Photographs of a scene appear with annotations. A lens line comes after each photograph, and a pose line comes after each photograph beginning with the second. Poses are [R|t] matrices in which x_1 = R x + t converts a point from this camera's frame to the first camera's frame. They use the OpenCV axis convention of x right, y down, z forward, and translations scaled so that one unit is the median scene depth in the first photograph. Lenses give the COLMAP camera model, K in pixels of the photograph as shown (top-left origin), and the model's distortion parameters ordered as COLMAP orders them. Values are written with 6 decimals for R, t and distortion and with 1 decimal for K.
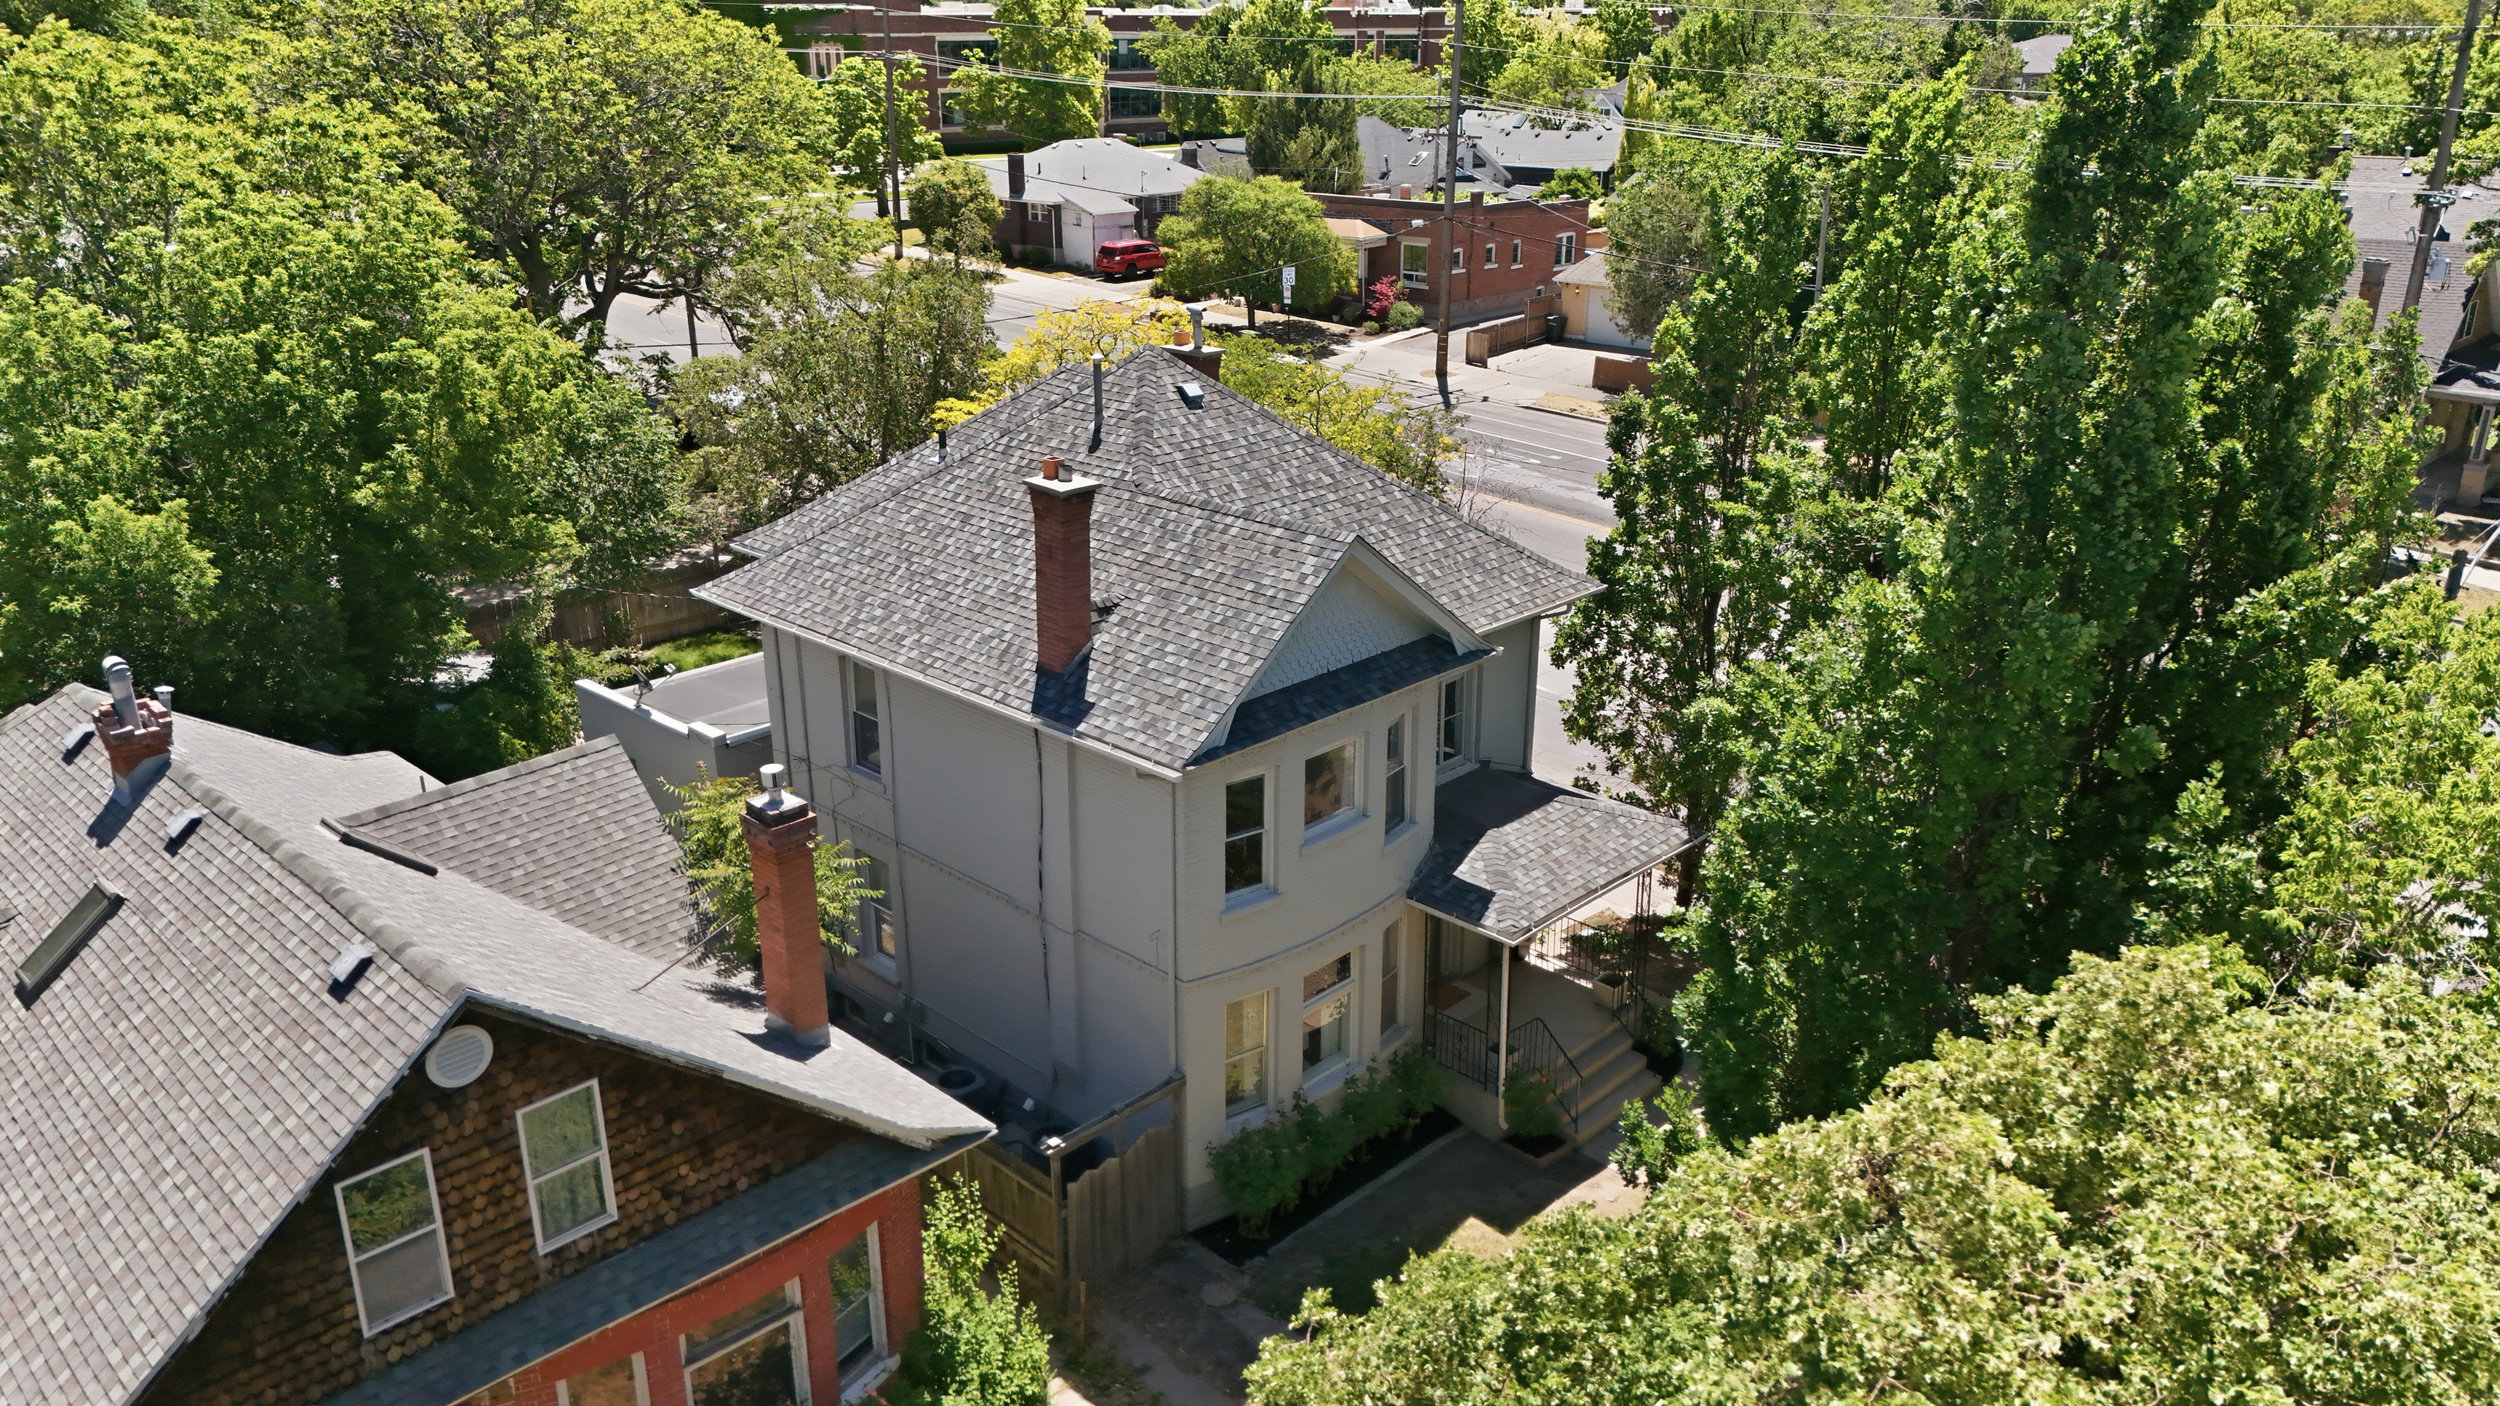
lens RADIAL K [[1873.4, 0, 1248.6], [0, 1873.4, 741.3], [0, 0, 1]] dist [0.095613, -0.108599]
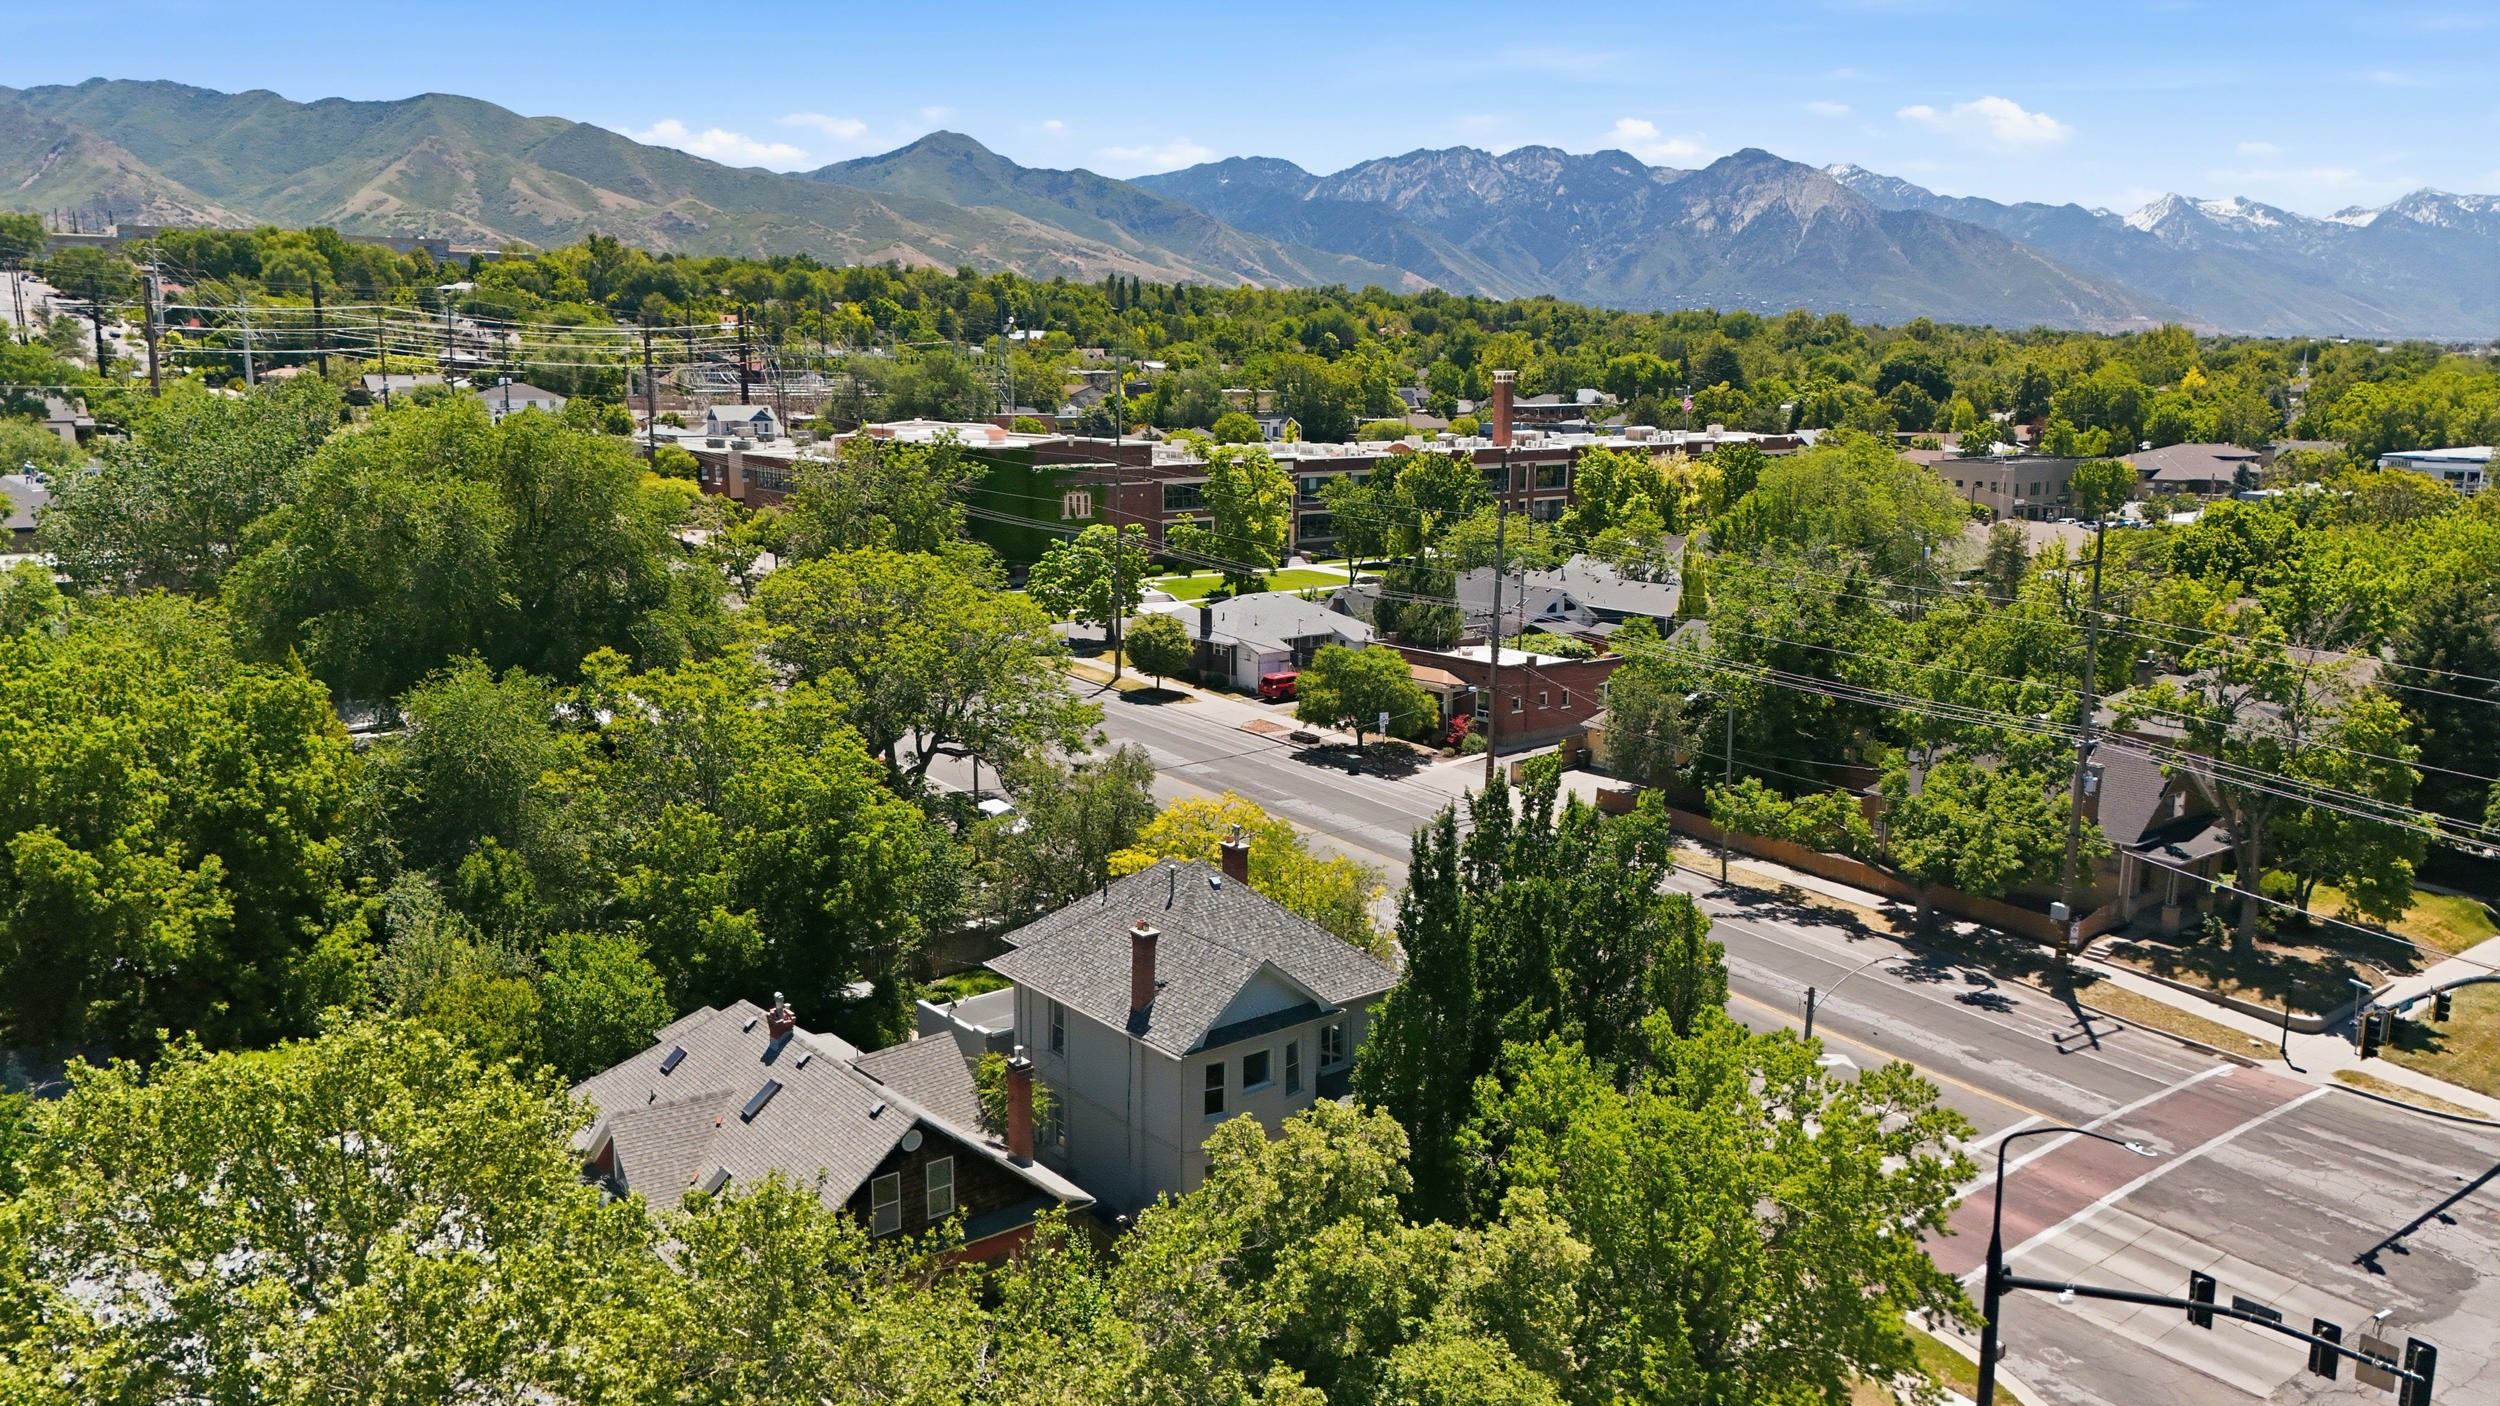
lens RADIAL K [[1873.4, 0, 1248.6], [0, 1873.4, 741.3], [0, 0, 1]] dist [0.095613, -0.108599]
pose [[0.992690, 0.030782, -0.116701, 0.202662], [-0.049448, 0.985781, -0.160598, -0.000567], [0.110098, 0.165194, 0.980097, -0.909635]]
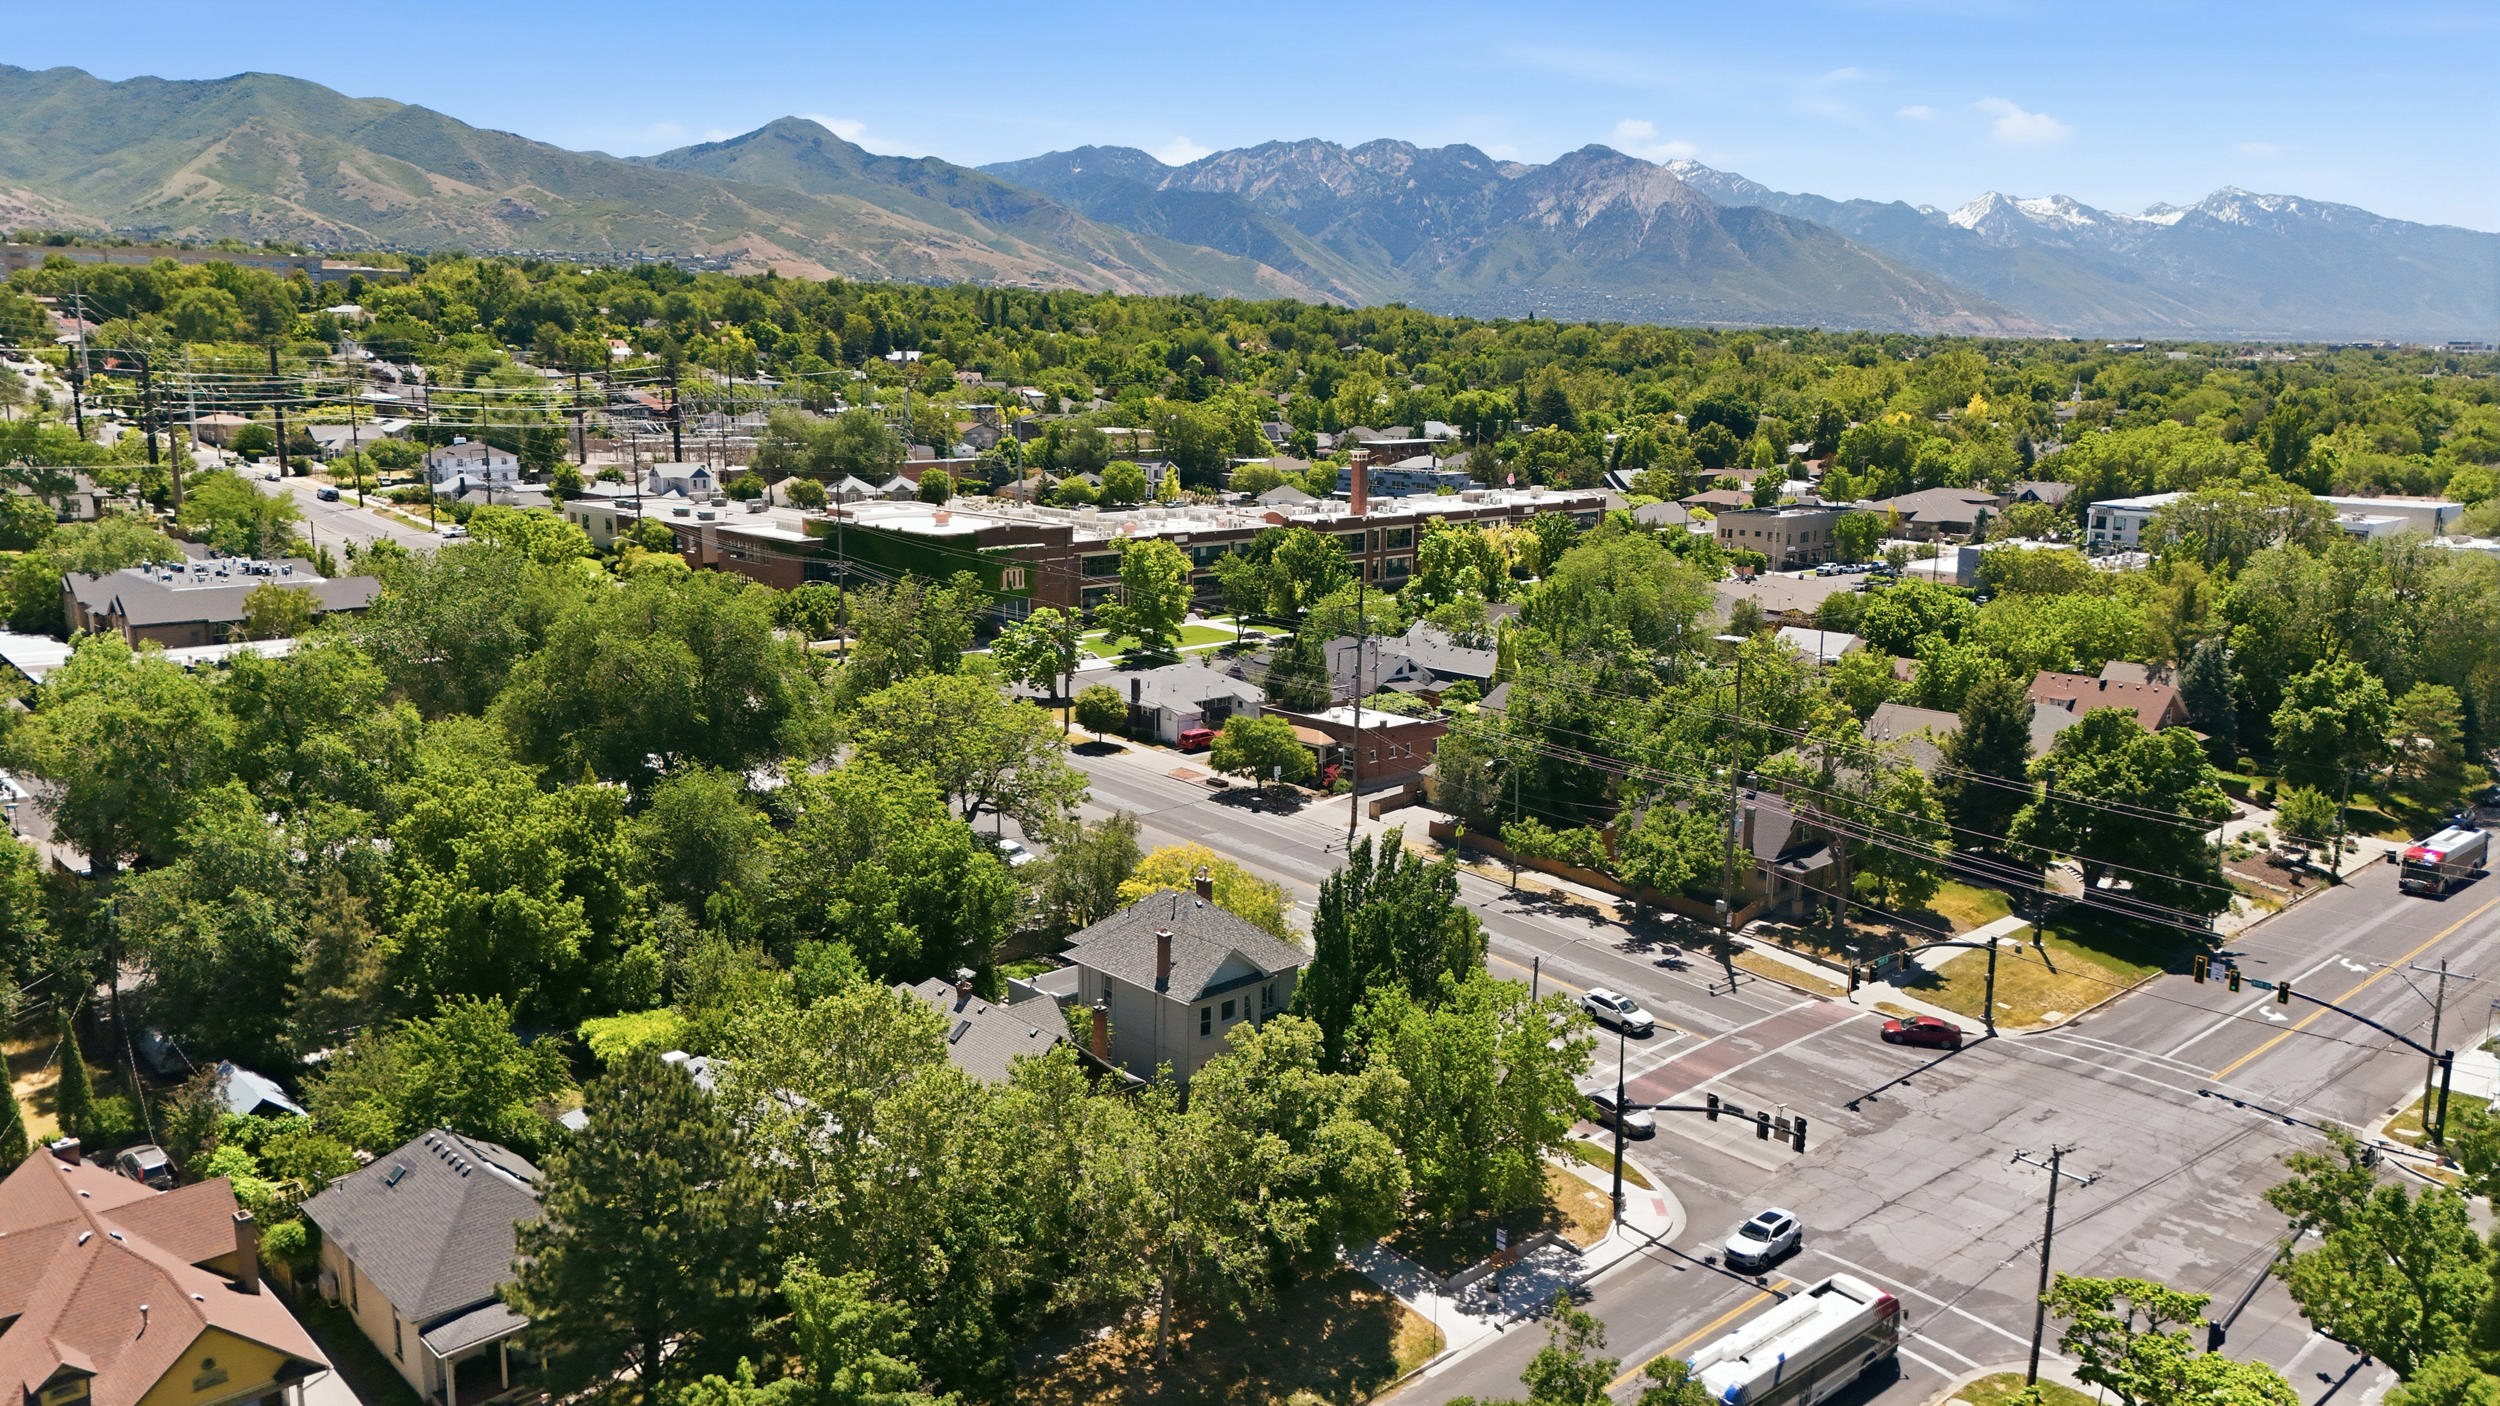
lens RADIAL K [[1873.4, 0, 1248.6], [0, 1873.4, 741.3], [0, 0, 1]] dist [0.095613, -0.108599]
pose [[0.998924, 0.018083, -0.042698, 0.175034], [-0.024599, 0.987229, -0.157398, 0.061800], [0.039306, 0.158279, 0.986612, -2.149624]]
